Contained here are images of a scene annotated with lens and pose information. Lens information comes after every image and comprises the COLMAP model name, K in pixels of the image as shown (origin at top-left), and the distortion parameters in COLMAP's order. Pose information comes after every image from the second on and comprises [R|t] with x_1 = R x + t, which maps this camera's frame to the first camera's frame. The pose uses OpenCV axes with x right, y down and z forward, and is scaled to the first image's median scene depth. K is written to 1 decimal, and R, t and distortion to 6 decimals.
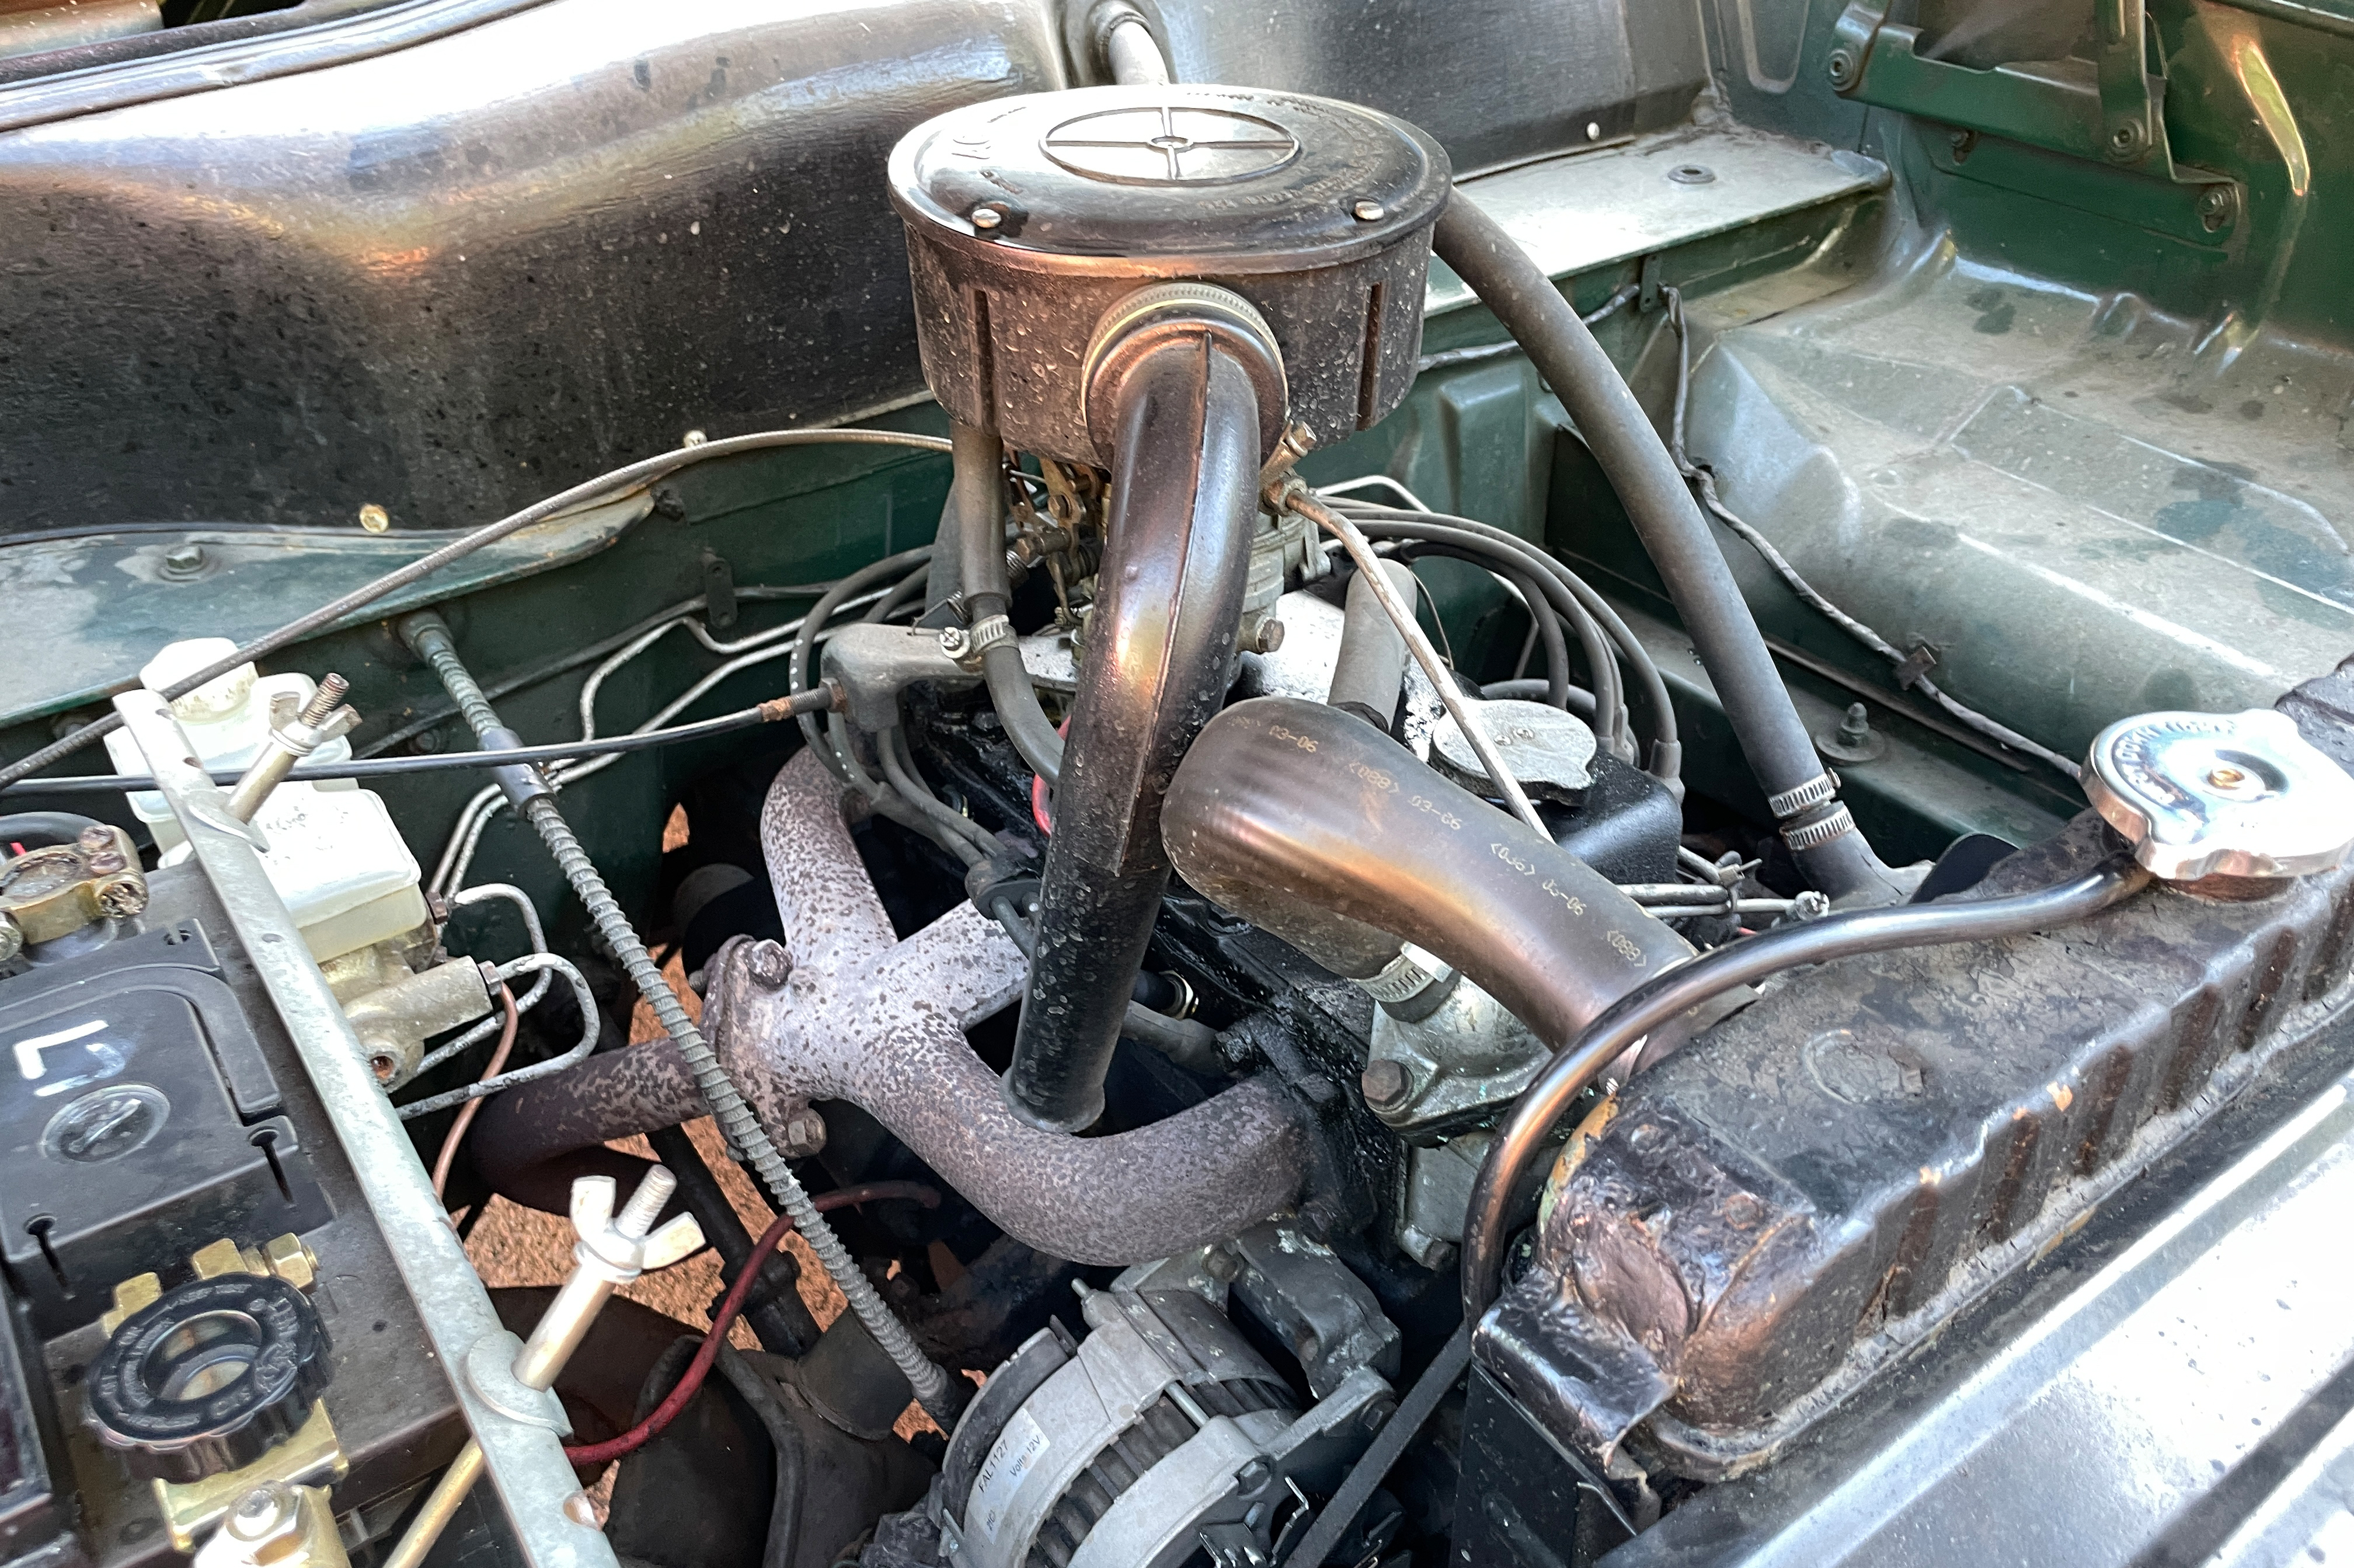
lens RADIAL K [[1887.4, 0, 1177.0], [0, 1887.4, 784.0], [0, 0, 1]] dist [-0.001613, -0.004383]
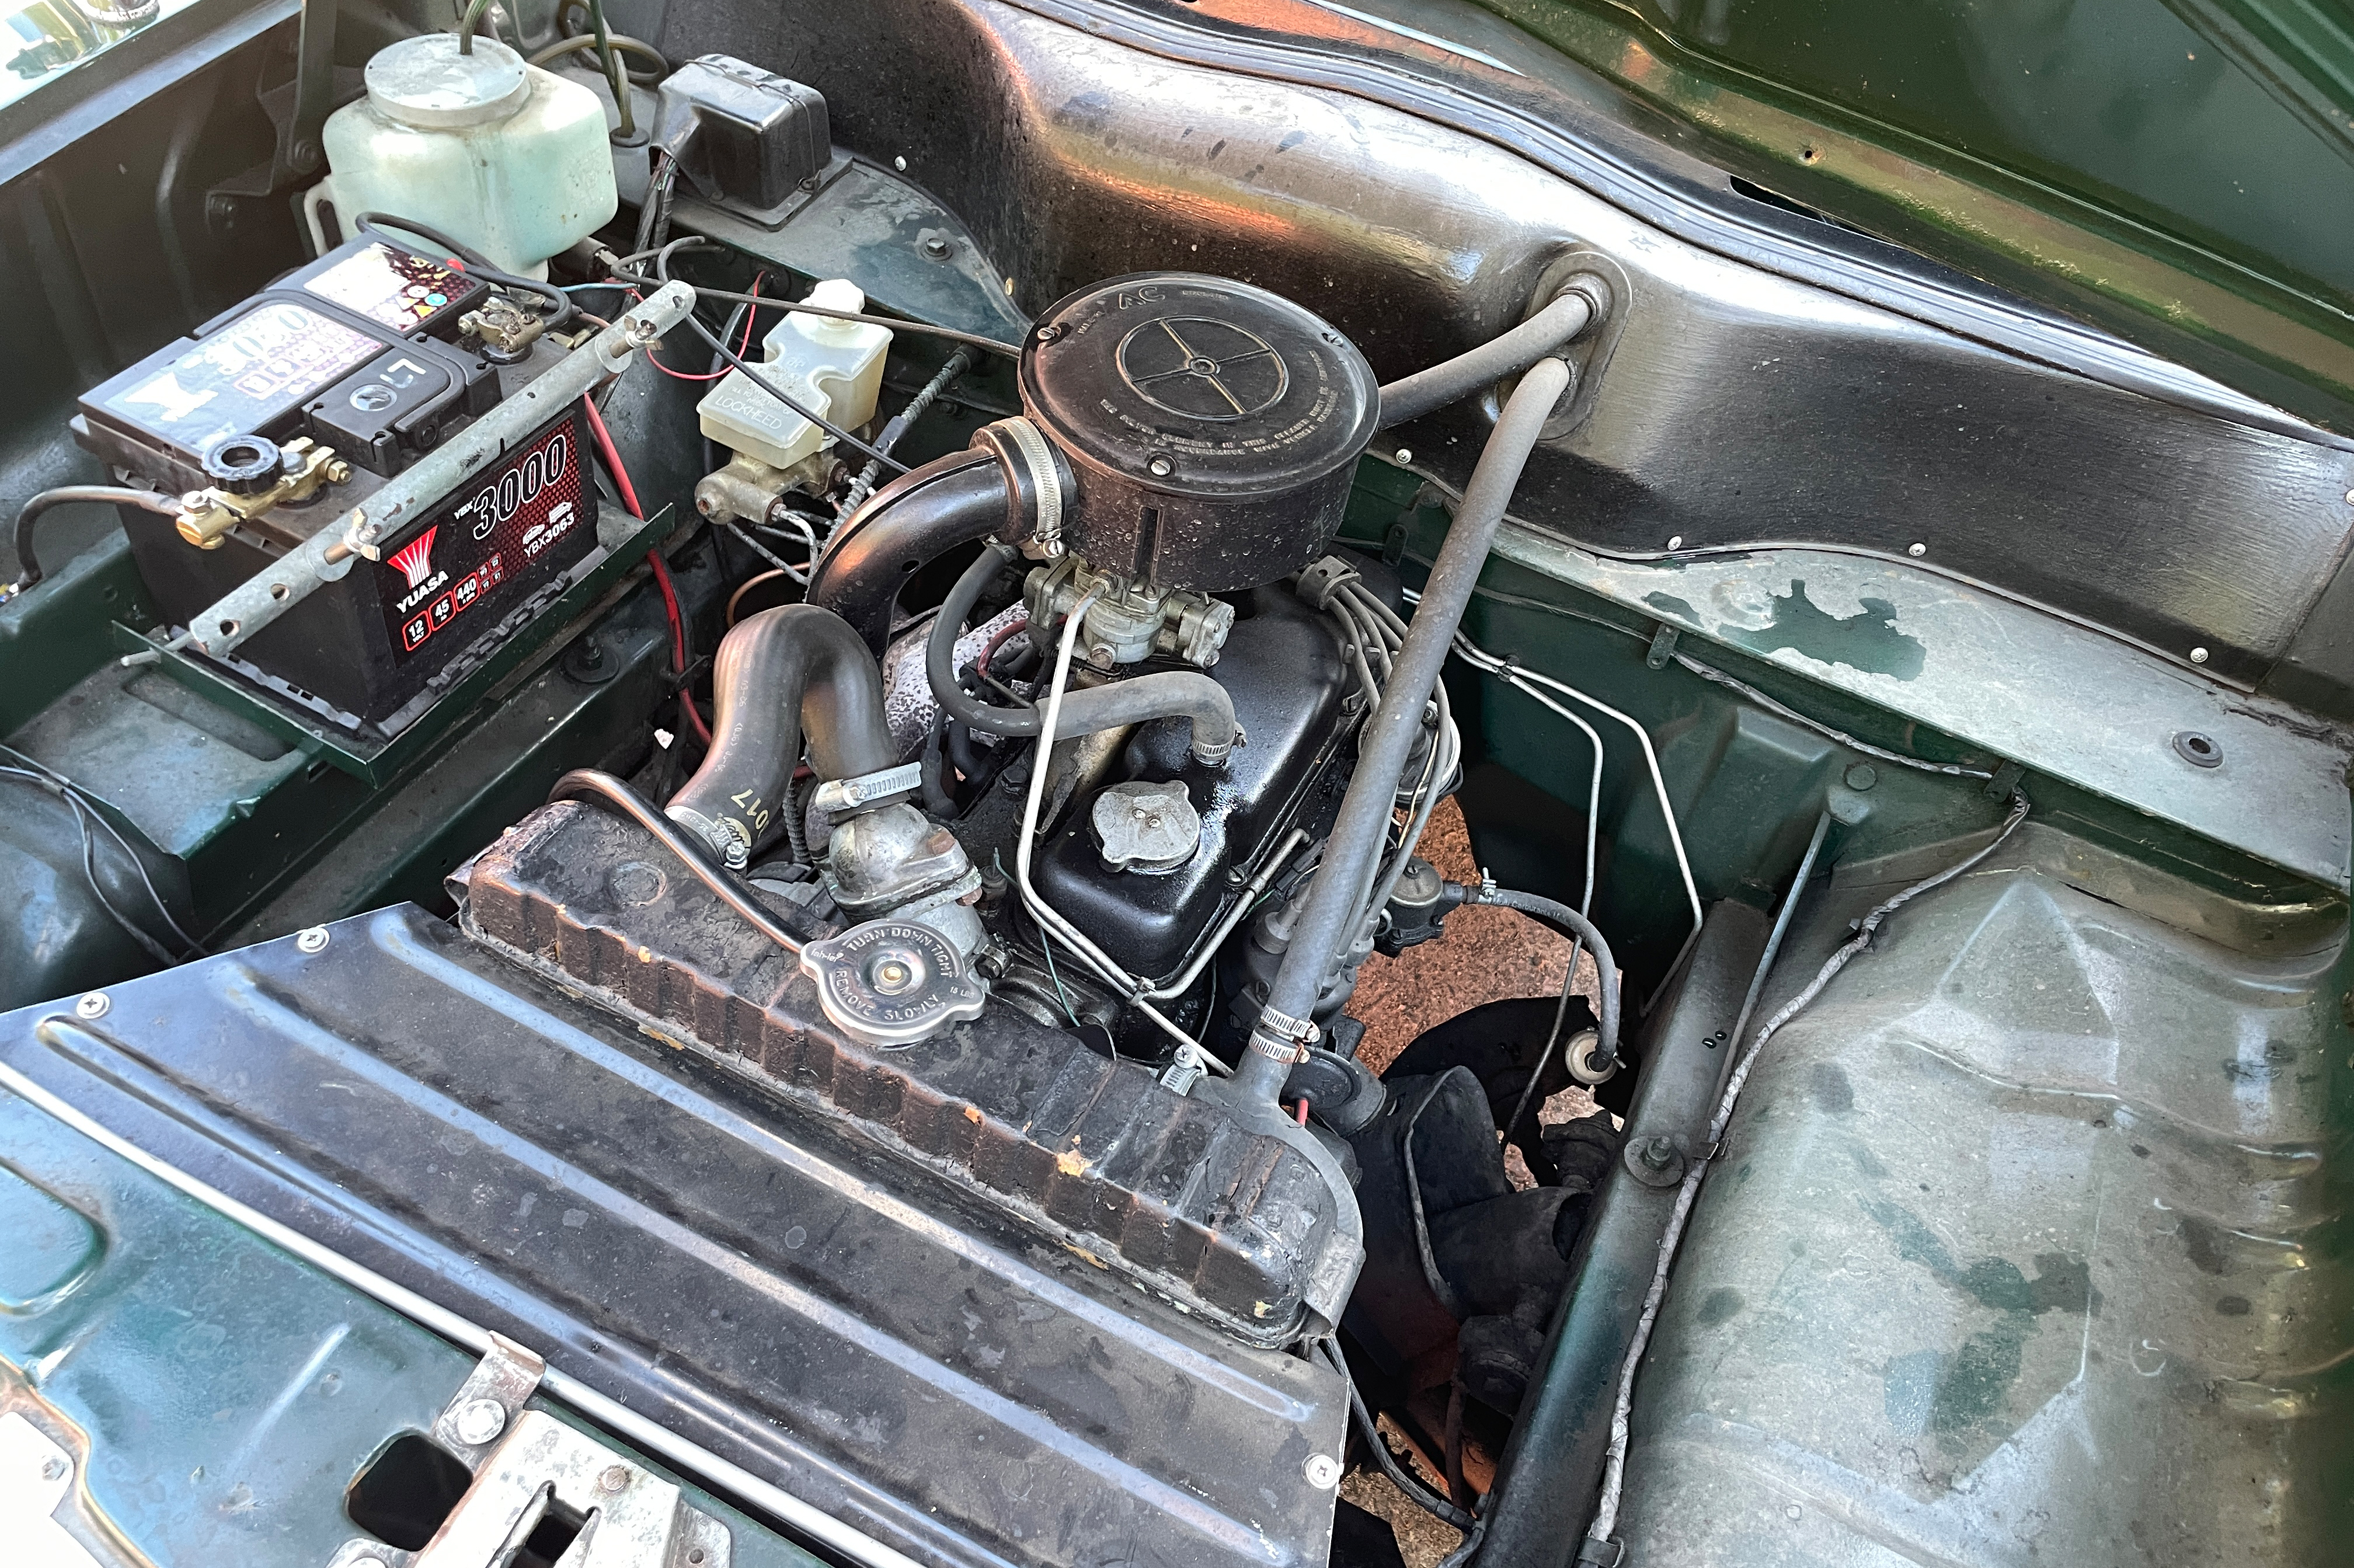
lens RADIAL K [[1887.4, 0, 1177.0], [0, 1887.4, 784.0], [0, 0, 1]] dist [-0.001613, -0.004383]
pose [[0.460593, 0.687168, -0.561831, 0.644554], [-0.599113, 0.707714, 0.374439, -0.394899], [0.654918, 0.164136, 0.737659, -0.048371]]
